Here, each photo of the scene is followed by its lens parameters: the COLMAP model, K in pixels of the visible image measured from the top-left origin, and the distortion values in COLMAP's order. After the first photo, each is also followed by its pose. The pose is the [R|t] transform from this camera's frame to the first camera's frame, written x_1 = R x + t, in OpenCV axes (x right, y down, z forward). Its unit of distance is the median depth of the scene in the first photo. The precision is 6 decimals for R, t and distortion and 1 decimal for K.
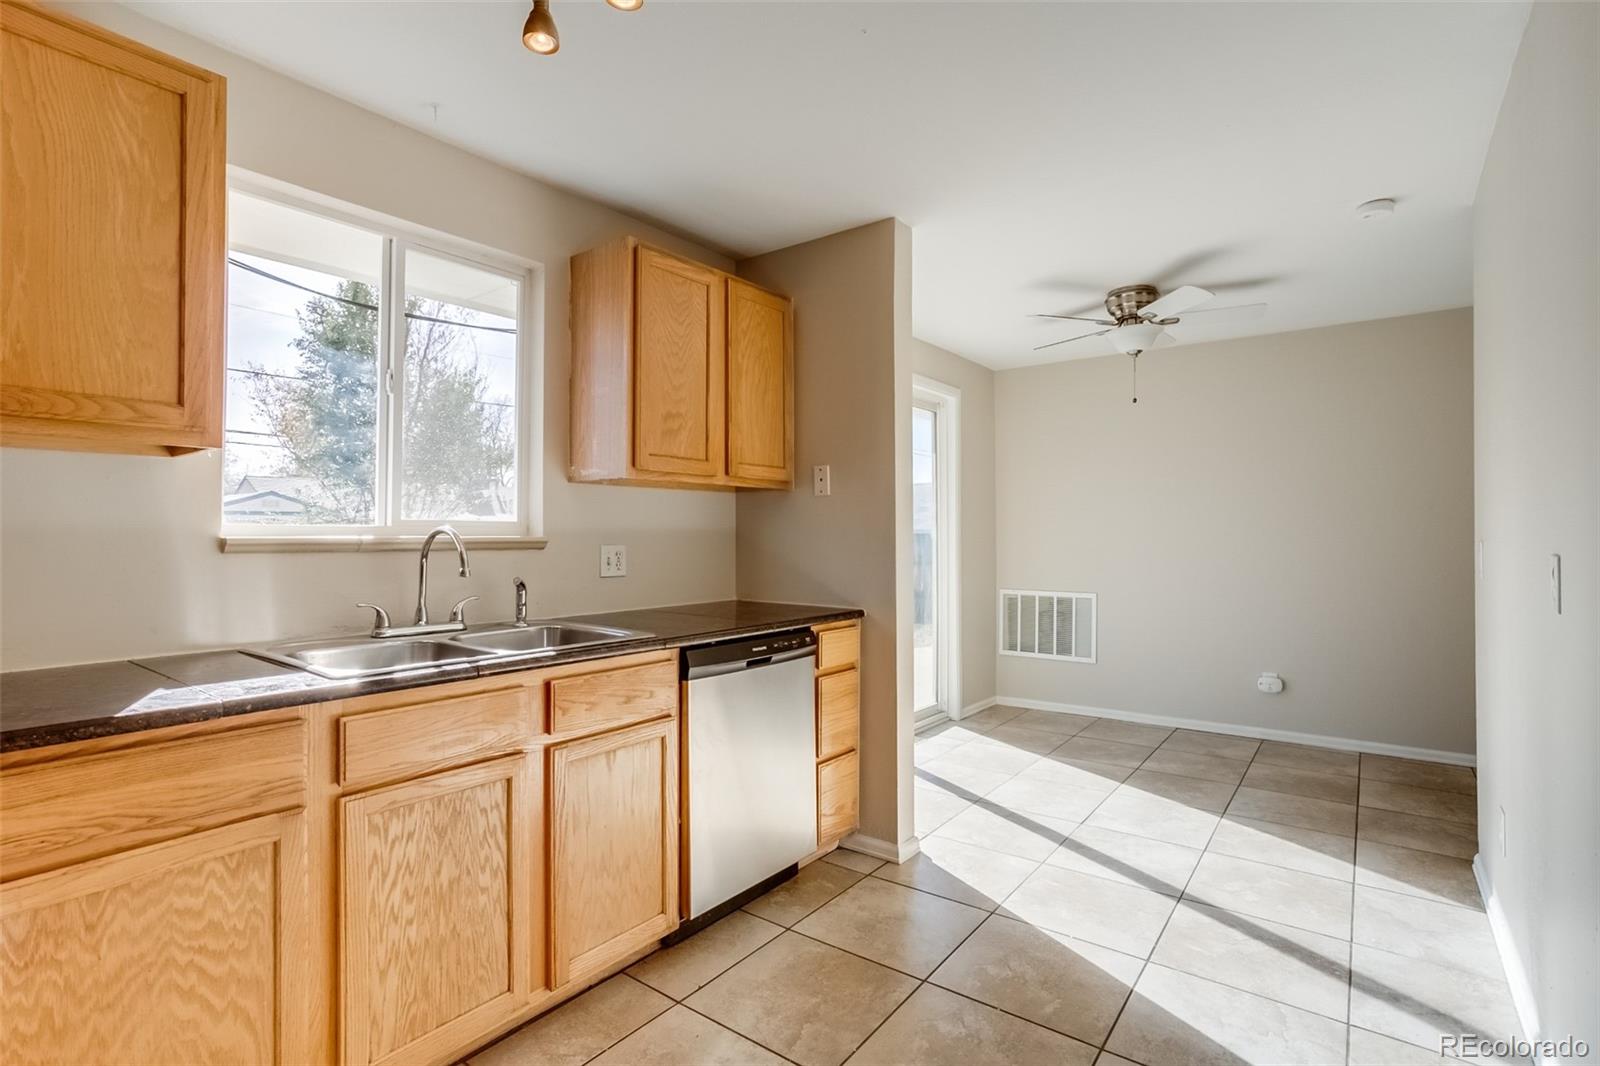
lens RADIAL K [[778.2, 0, 801.8], [0, 778.2, 525.7], [0, 0, 1]] dist [-0.052626, 0.028962]
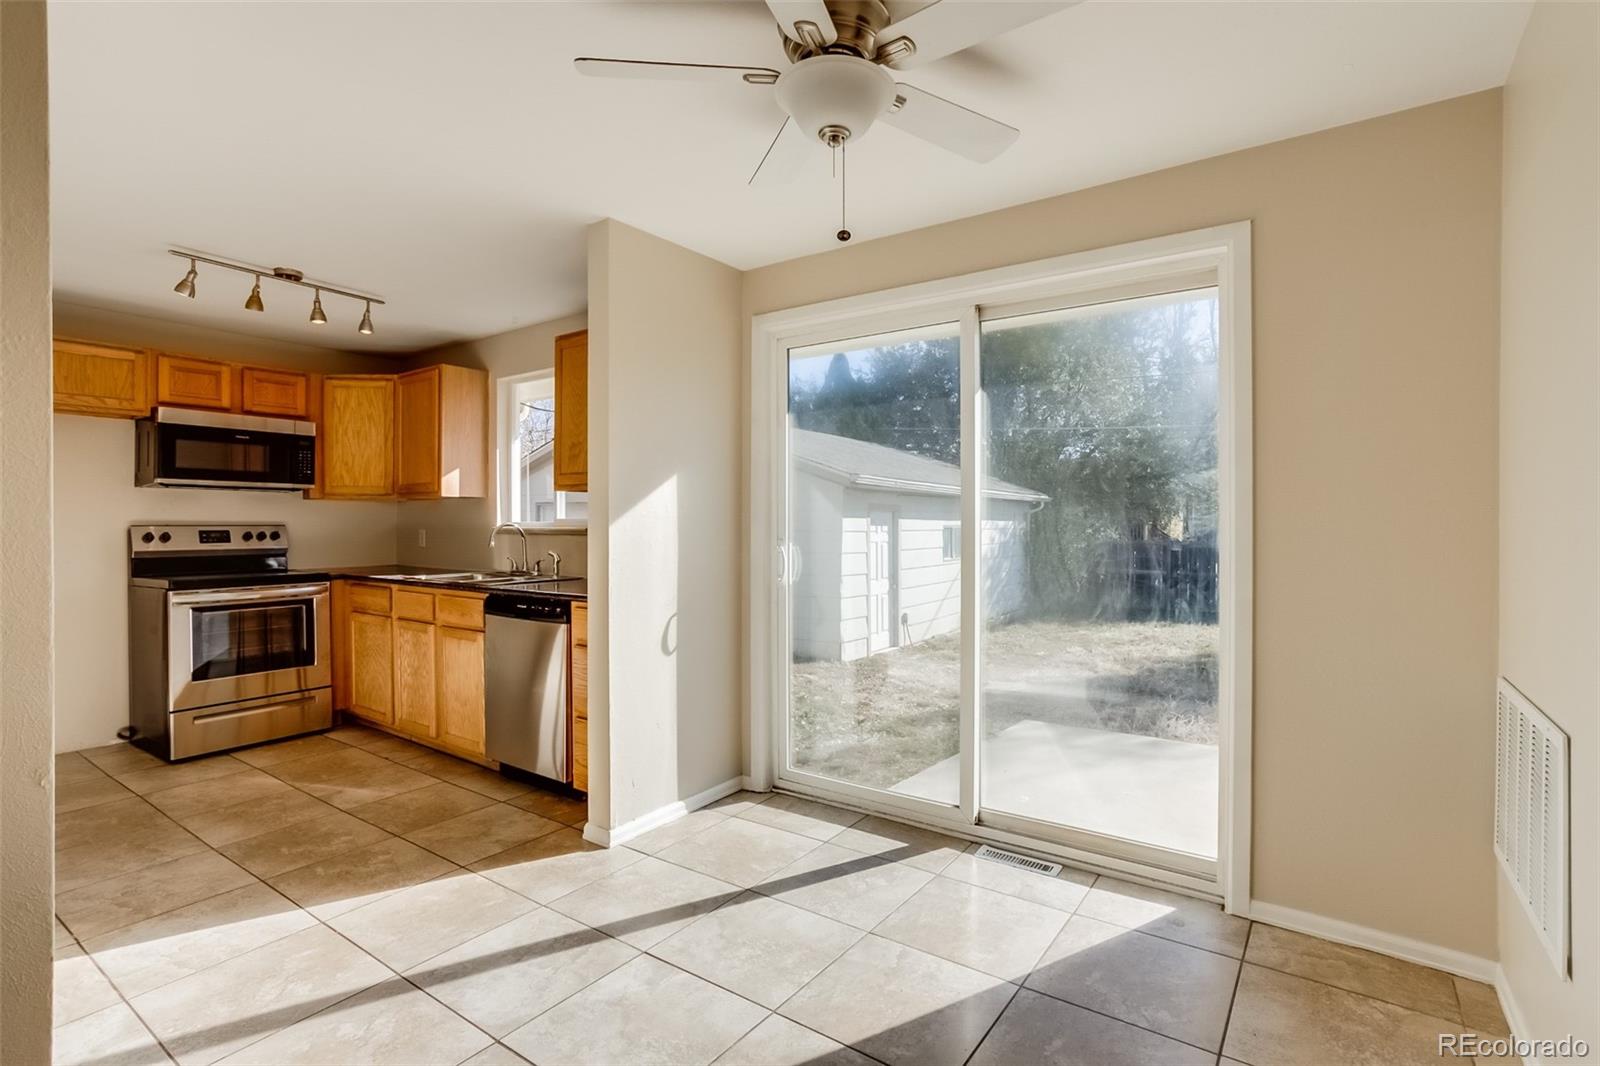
lens RADIAL K [[778.2, 0, 803.5], [0, 778.2, 523.6], [0, 0, 1]] dist [-0.052626, 0.028962]
pose [[0.018134, 0.001557, -0.999834, 1.522422], [0.010295, 0.999945, 0.001744, 0.006727], [0.999783, -0.010325, 0.018117, 1.640784]]
